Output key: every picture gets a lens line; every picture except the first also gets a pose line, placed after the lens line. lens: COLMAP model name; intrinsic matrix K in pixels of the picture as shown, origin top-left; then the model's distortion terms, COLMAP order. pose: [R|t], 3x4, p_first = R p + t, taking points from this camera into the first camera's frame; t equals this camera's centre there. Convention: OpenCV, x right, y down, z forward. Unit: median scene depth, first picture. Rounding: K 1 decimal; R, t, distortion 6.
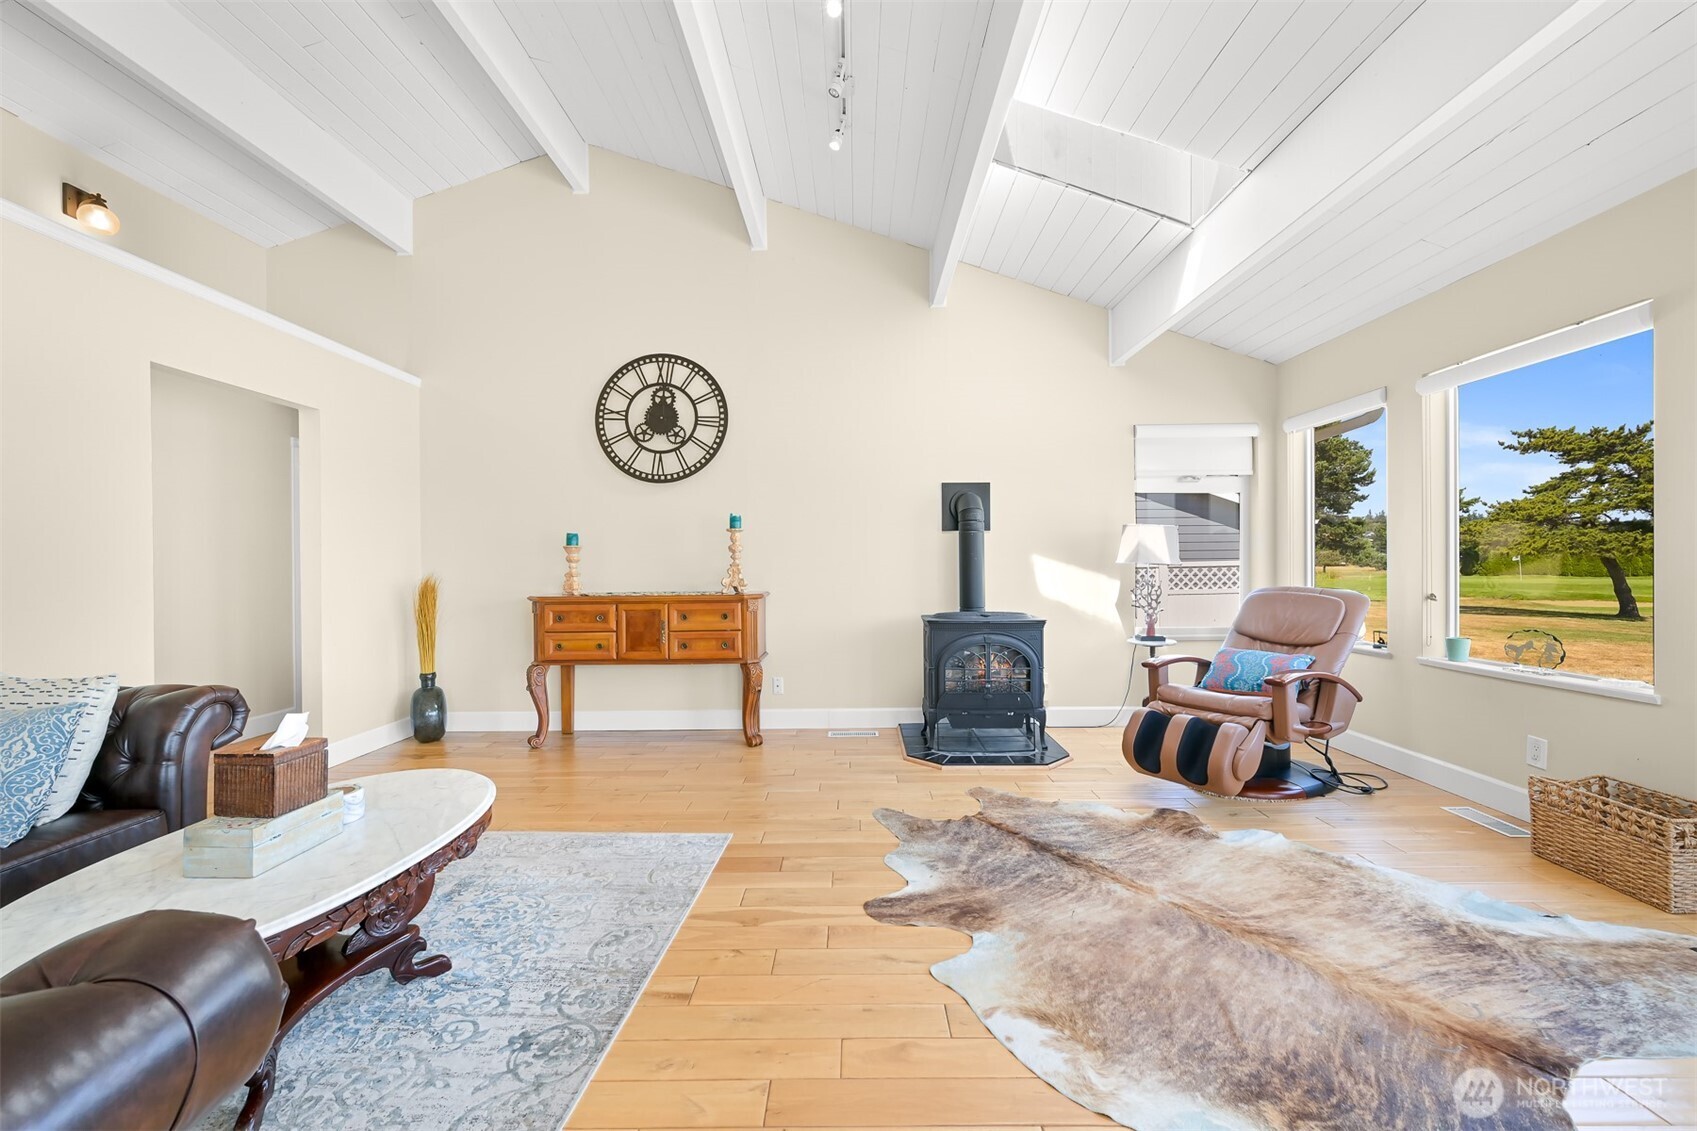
lens RADIAL K [[672.8, 0, 856.9], [0, 672.8, 569.7], [0, 0, 1]] dist [0.000237, 0.000226]
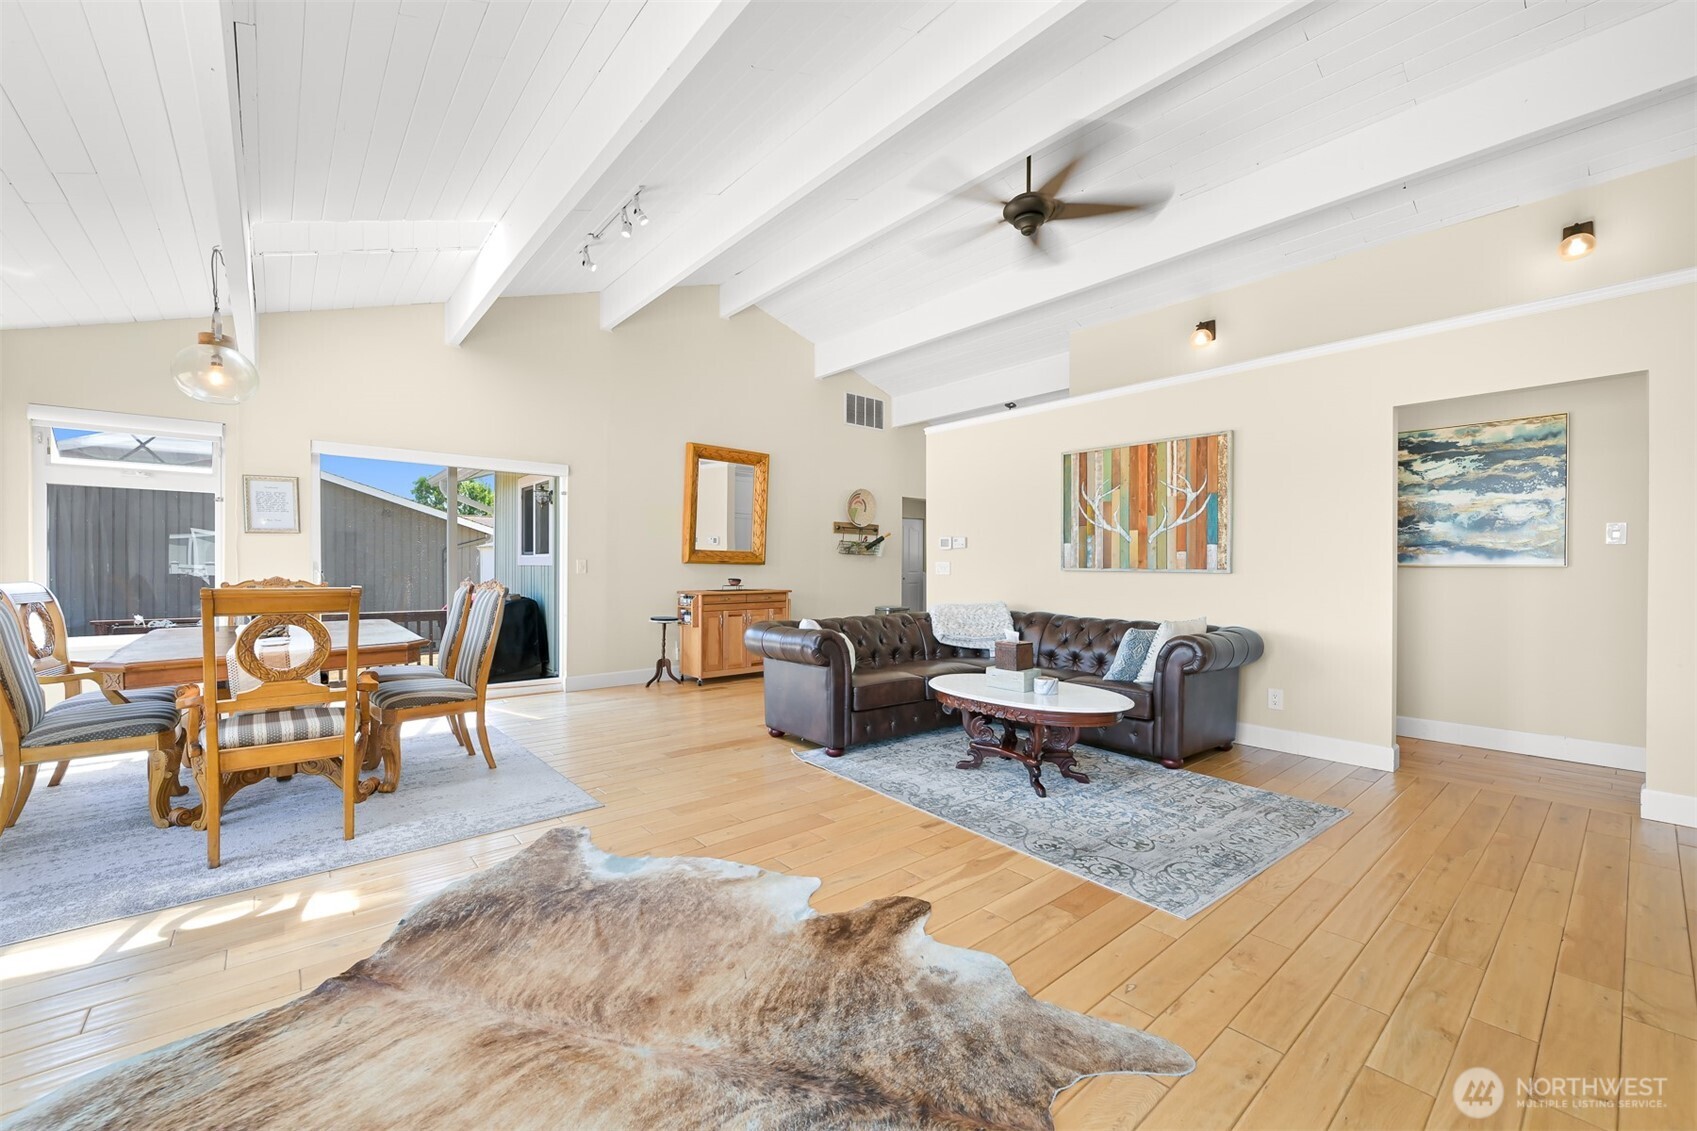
lens RADIAL K [[672.8, 0, 849.6], [0, 672.8, 566.7], [0, 0, 1]] dist [0.000237, 0.000226]
pose [[-0.761335, 0.007167, -0.648319, 0.684477], [-0.000029, 0.999939, 0.011088, -0.013169], [0.648358, 0.008460, -0.761288, 1.539906]]
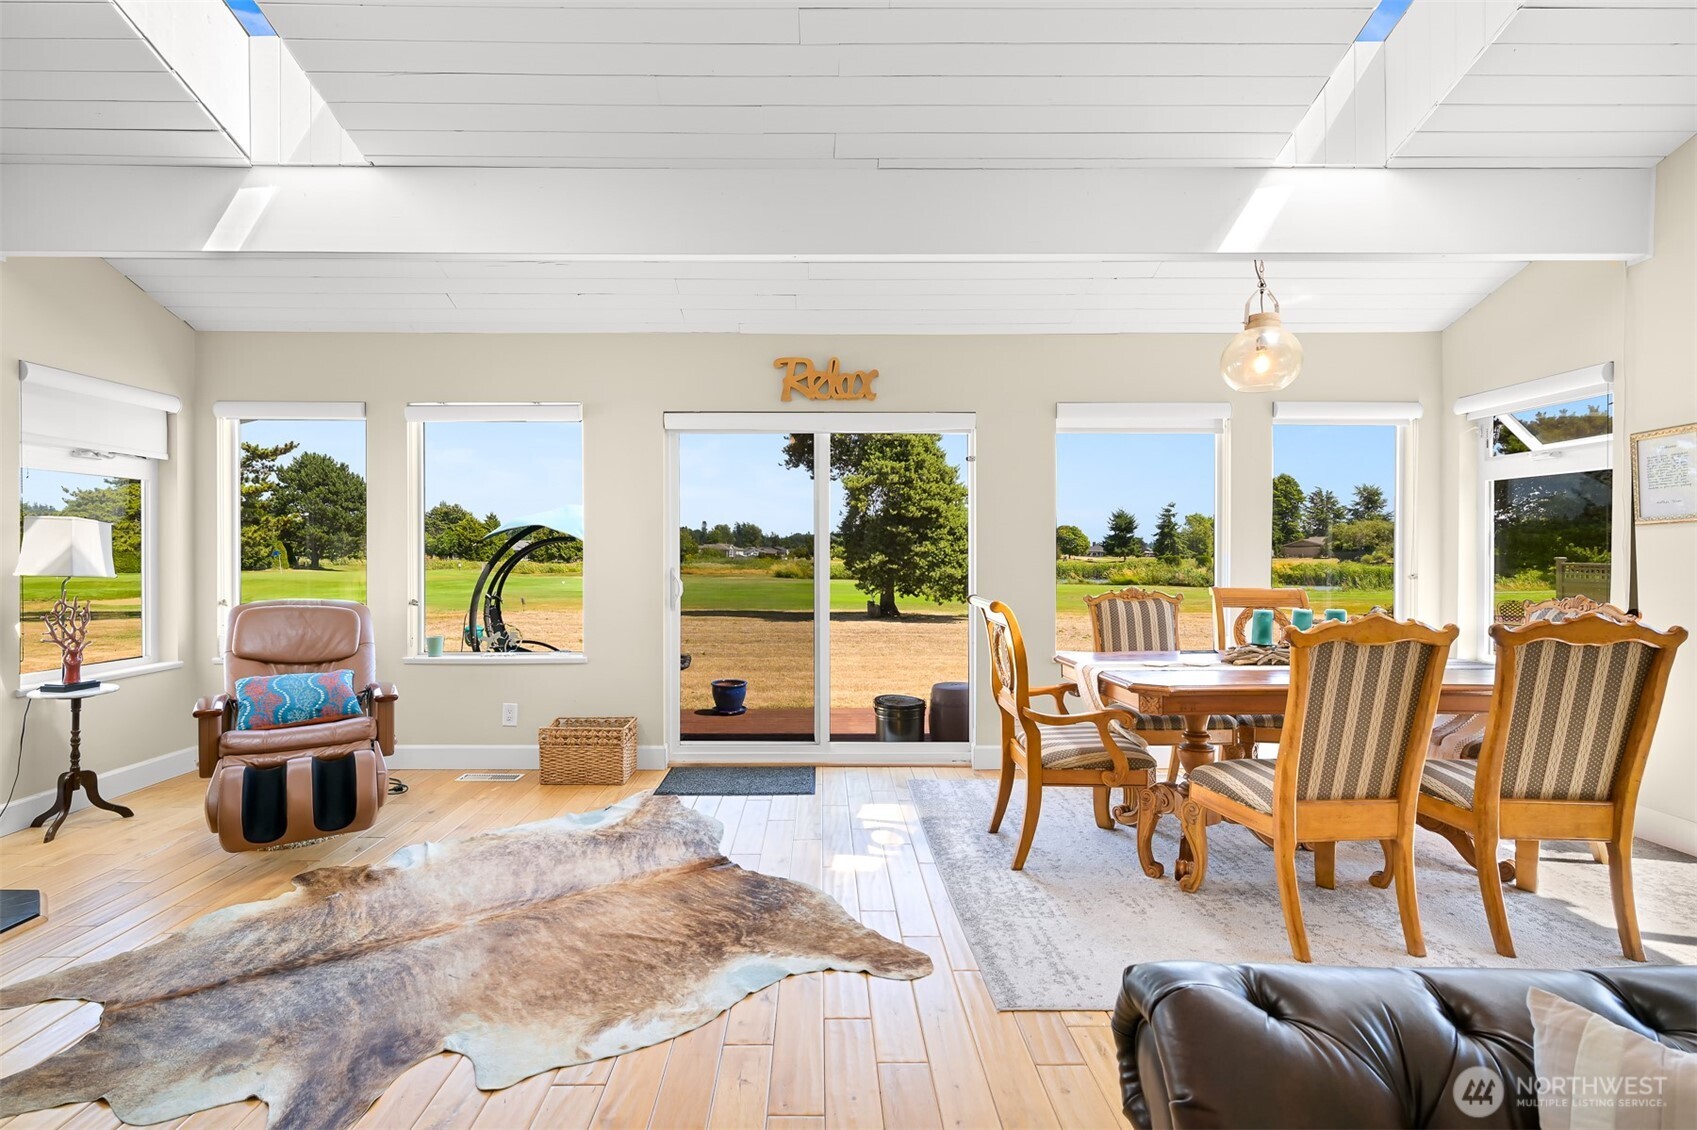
lens RADIAL K [[793.2, 0, 818.9], [0, 793.2, 557.3], [0, 0, 1]] dist [0.003245, 0.000126]
pose [[-0.002747, 0.002728, 0.999993, -0.660367], [0.006890, 0.999973, -0.002709, -0.037297], [-0.999972, 0.006883, -0.002766, 0.455036]]
